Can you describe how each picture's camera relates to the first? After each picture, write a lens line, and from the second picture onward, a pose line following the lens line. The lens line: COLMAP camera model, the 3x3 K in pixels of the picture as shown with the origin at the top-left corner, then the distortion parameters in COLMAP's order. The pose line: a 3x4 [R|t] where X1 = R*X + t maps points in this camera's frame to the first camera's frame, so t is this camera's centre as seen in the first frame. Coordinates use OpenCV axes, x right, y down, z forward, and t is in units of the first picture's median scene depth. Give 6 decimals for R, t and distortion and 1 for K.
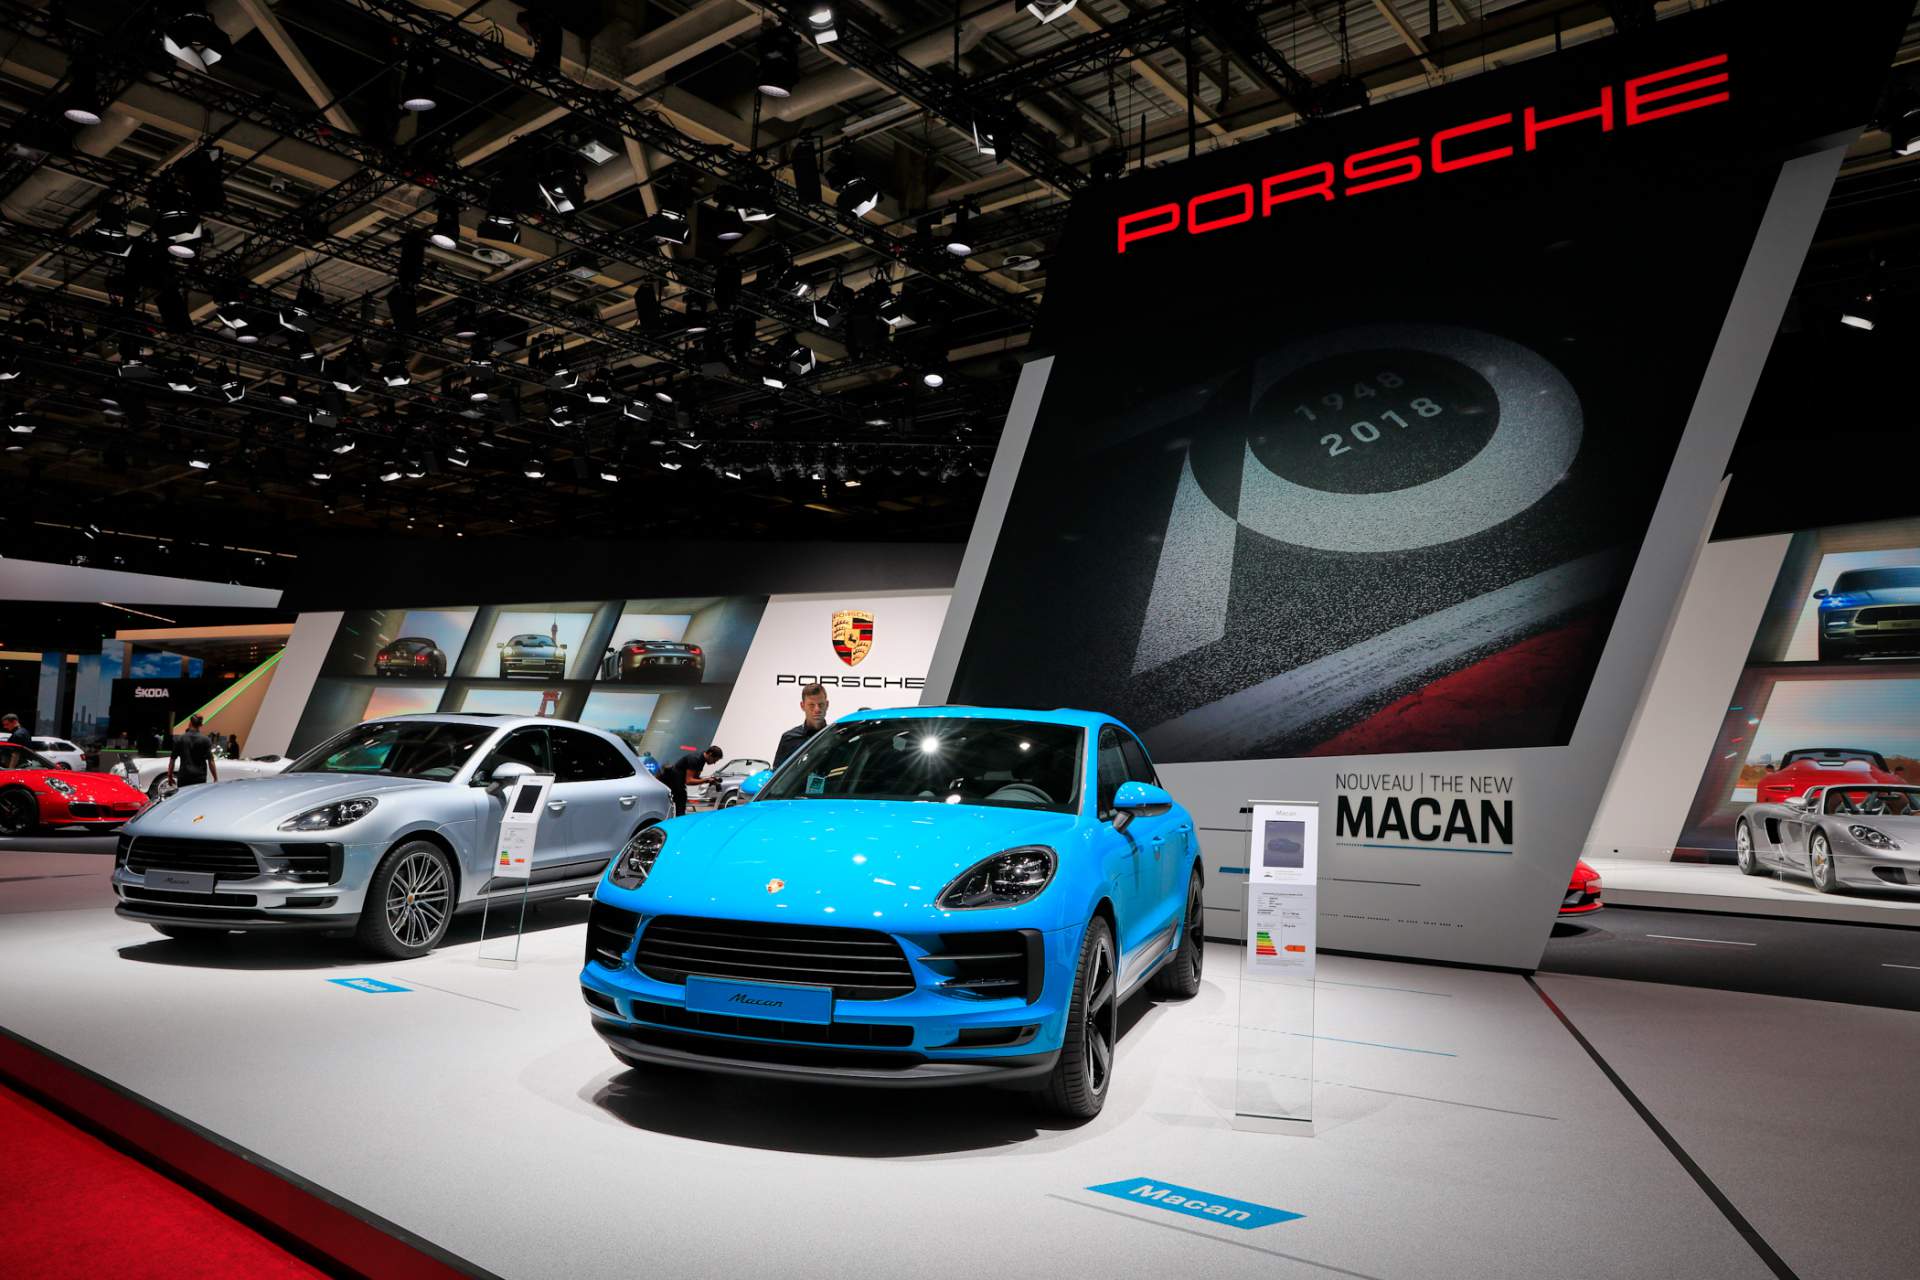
lens RADIAL K [[1316.8, 0, 968.0], [0, 1316.8, 637.3], [0, 0, 1]] dist [-0.090660, 0.061841]
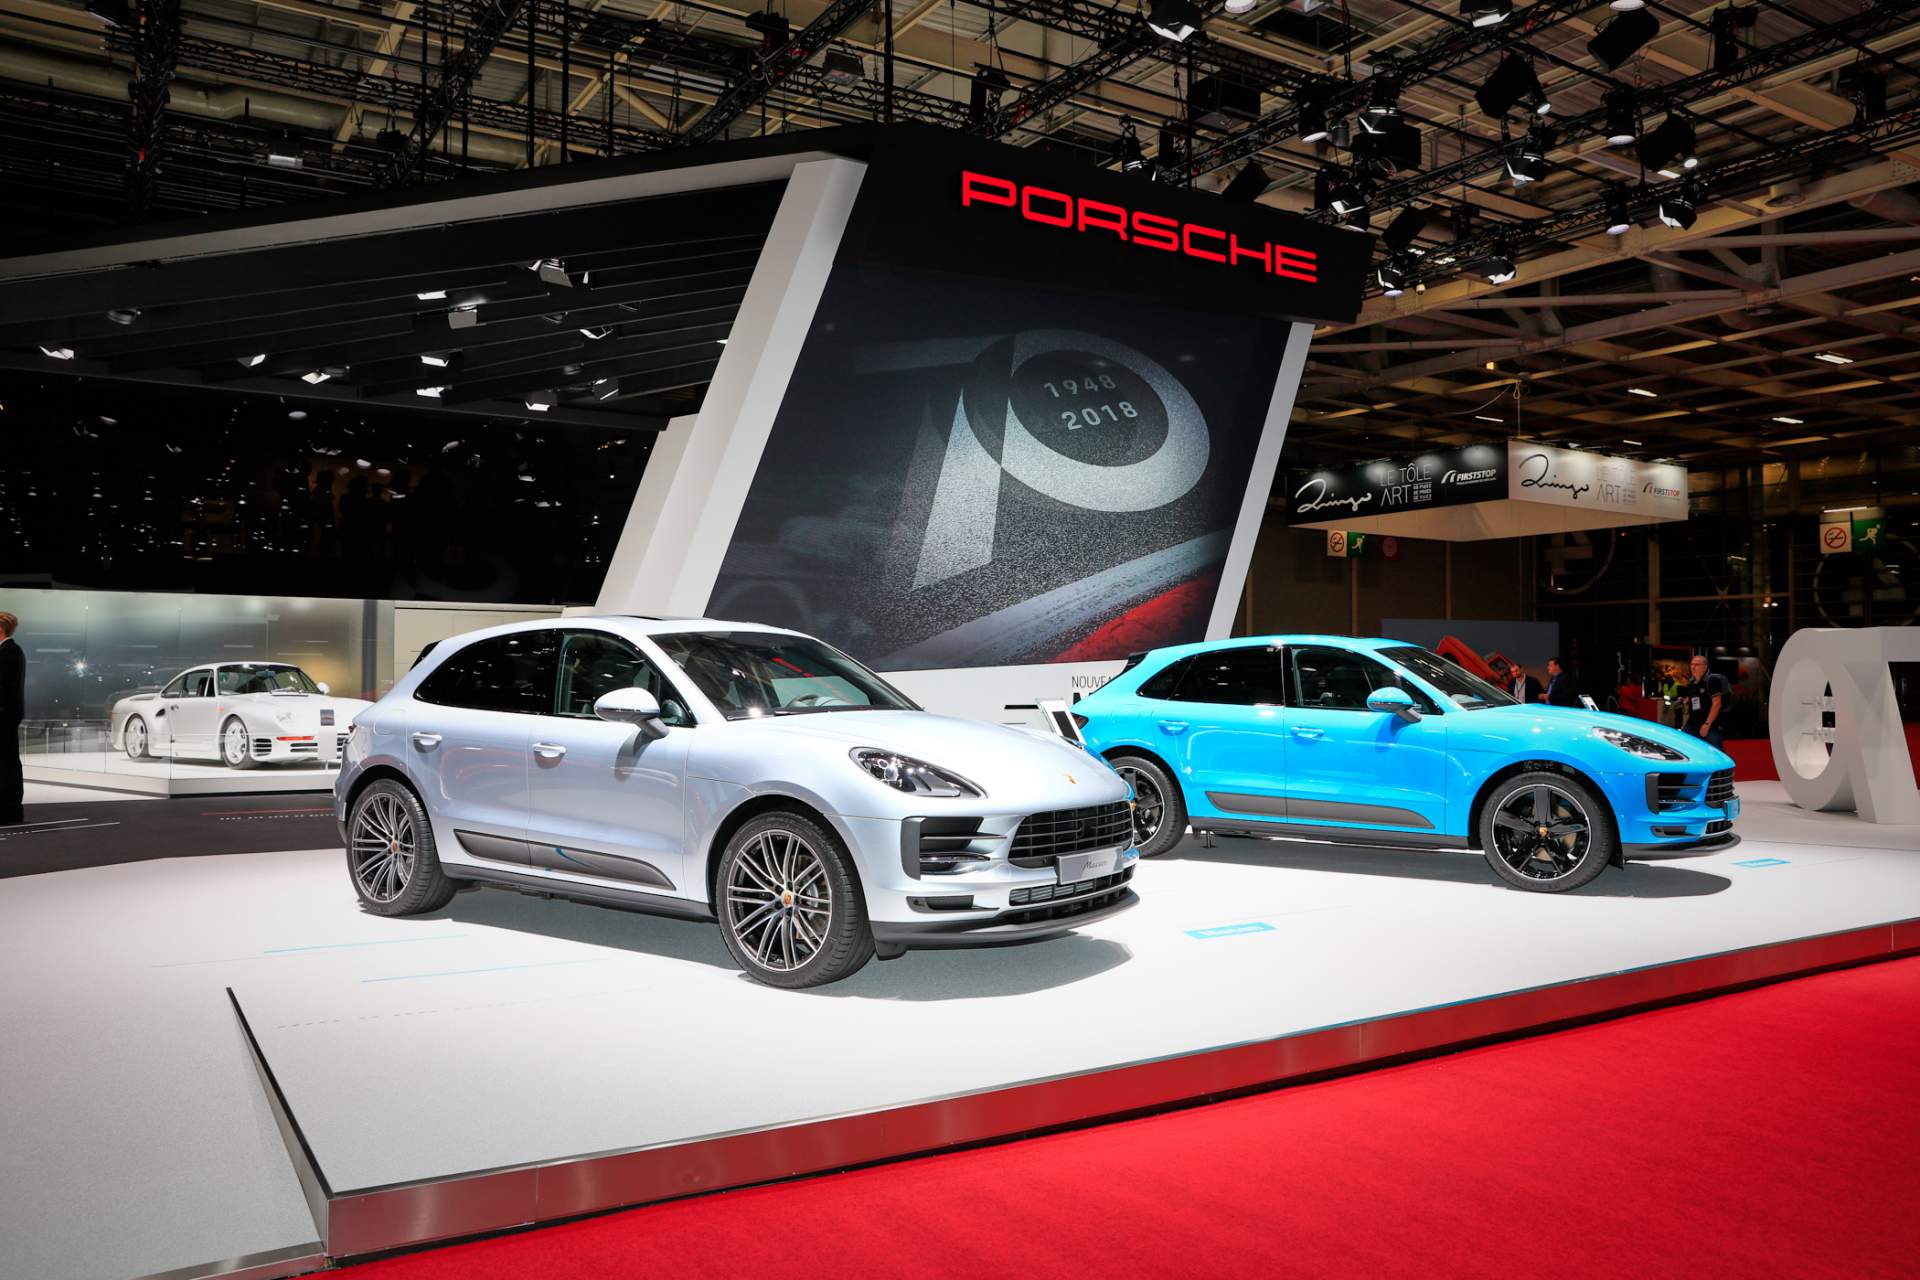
lens RADIAL K [[1436.7, 0, 965.9], [0, 1436.7, 626.7], [0, 0, 1]] dist [-0.061919, 0.014602]
pose [[0.319282, 0.008341, 0.947623, -1.072559], [-0.091933, 0.995517, 0.022212, 0.031763], [-0.943190, -0.094210, 0.318618, 0.620629]]
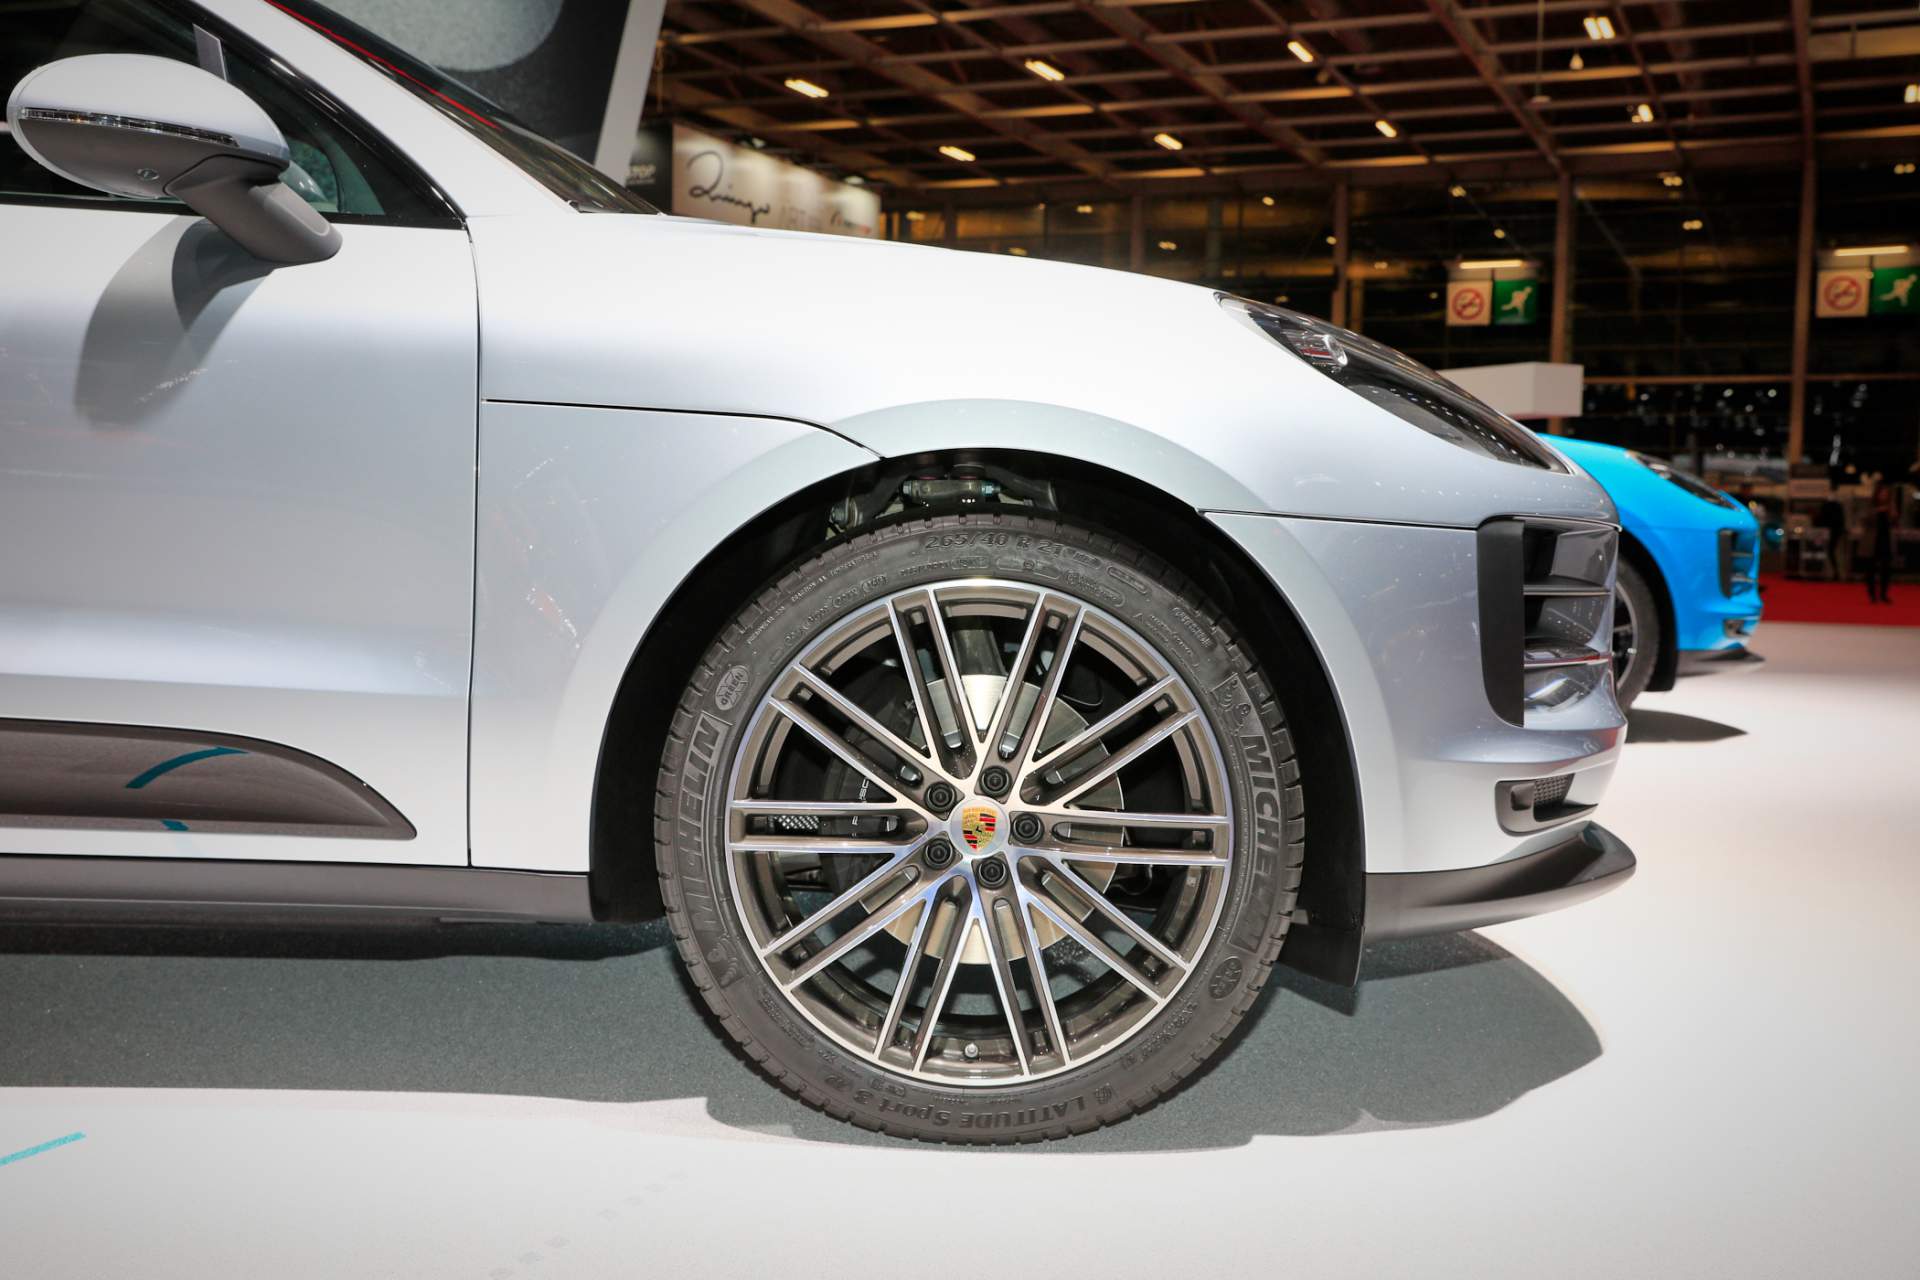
lens RADIAL K [[2025.9, 0, 943.0], [0, 2025.9, 657.4], [0, 0, 1]] dist [0.032575, 0.000000]
pose [[-0.261719, -0.098236, 0.960132, -0.754781], [-0.122114, 0.990182, 0.068024, 0.129363], [-0.957388, -0.099442, -0.271146, 0.941078]]
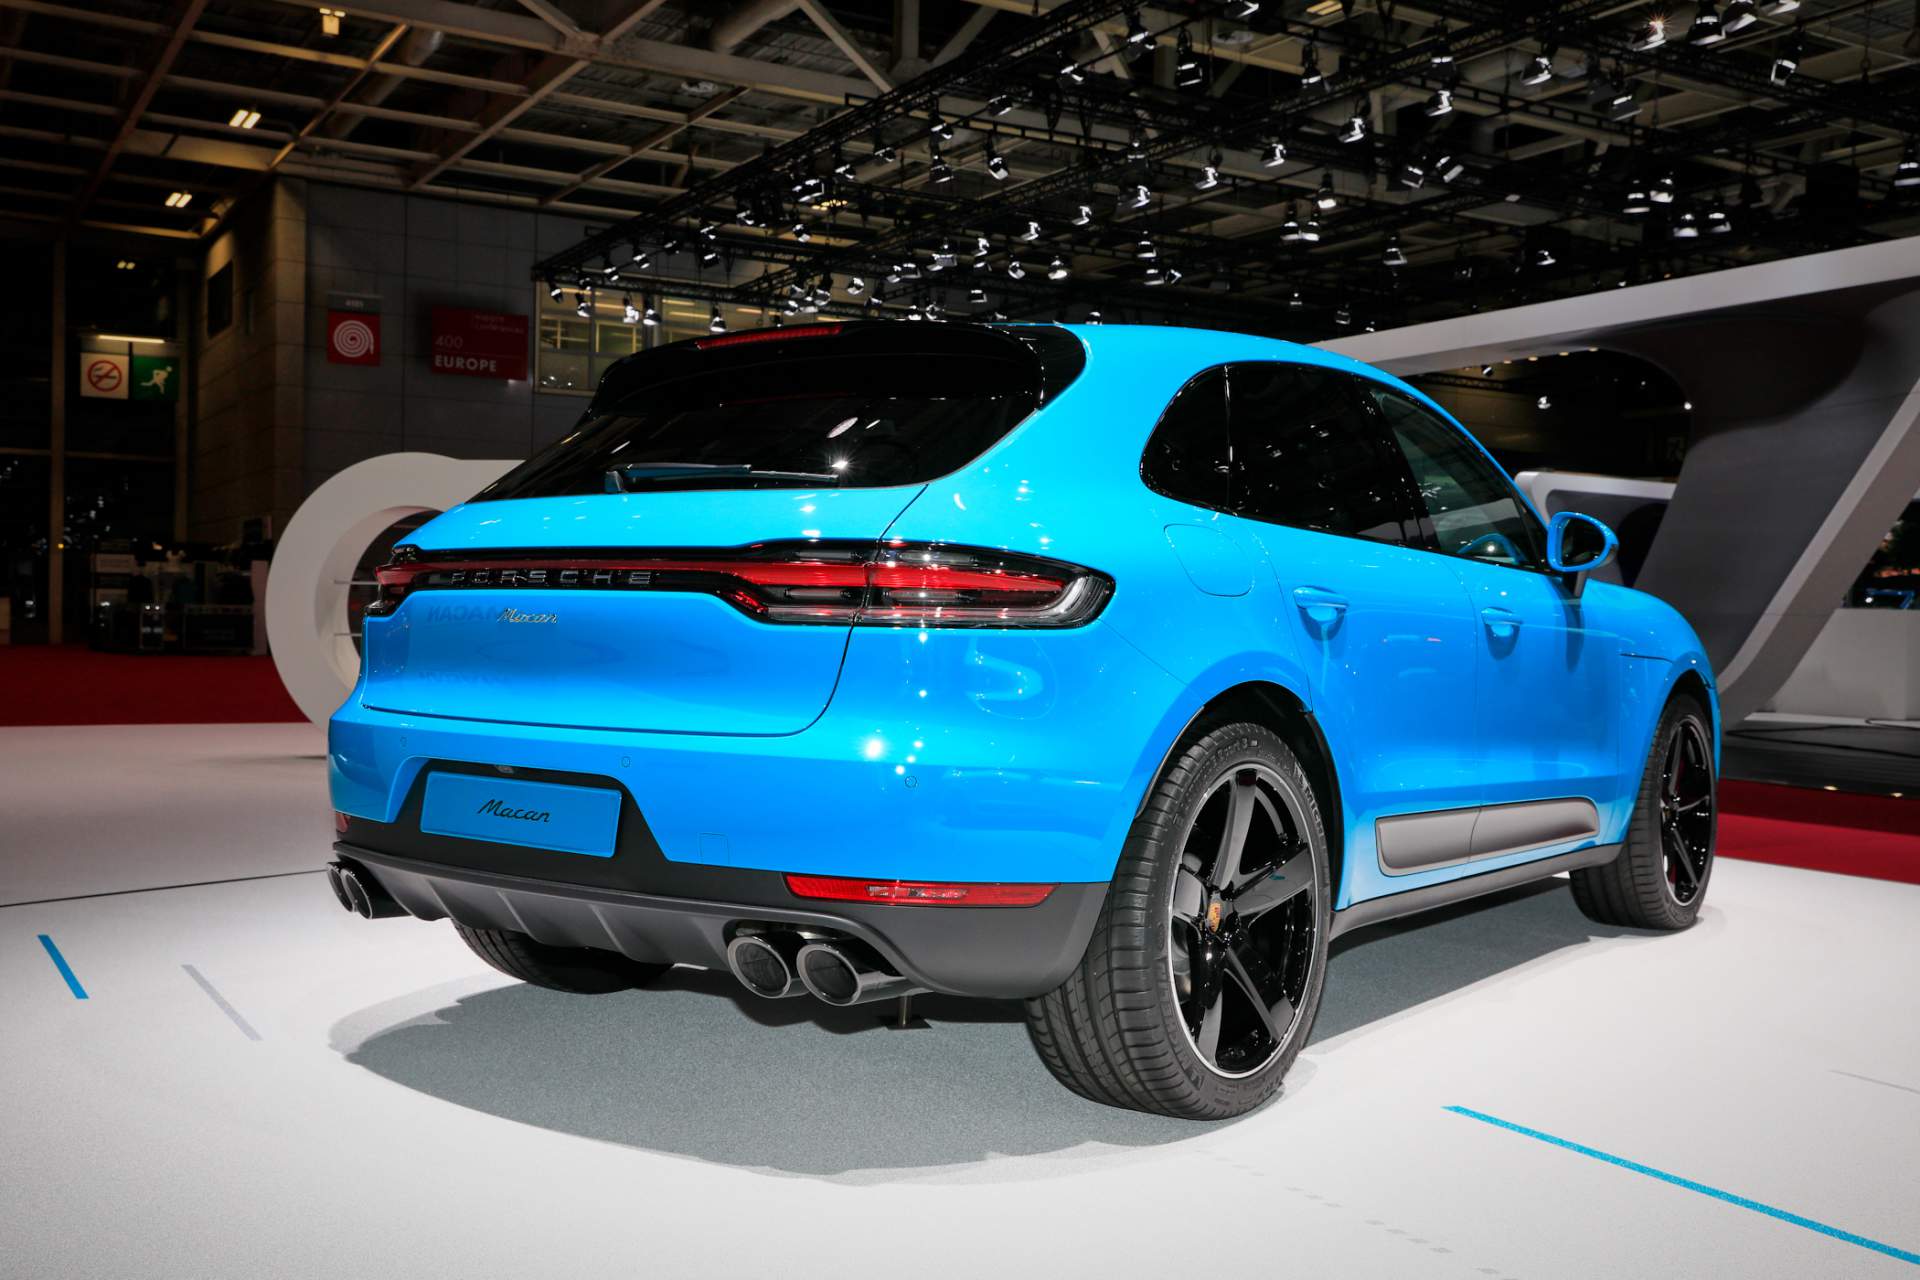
lens RADIAL K [[1858.2, 0, 967.6], [0, 1858.2, 633.3], [0, 0, 1]] dist [0.006049, 0.000000]
pose [[-0.933916, -0.049219, 0.354087, -0.157326], [-0.080771, 0.993916, -0.074881, 0.149270], [-0.348248, -0.098533, -0.932210, 1.187857]]
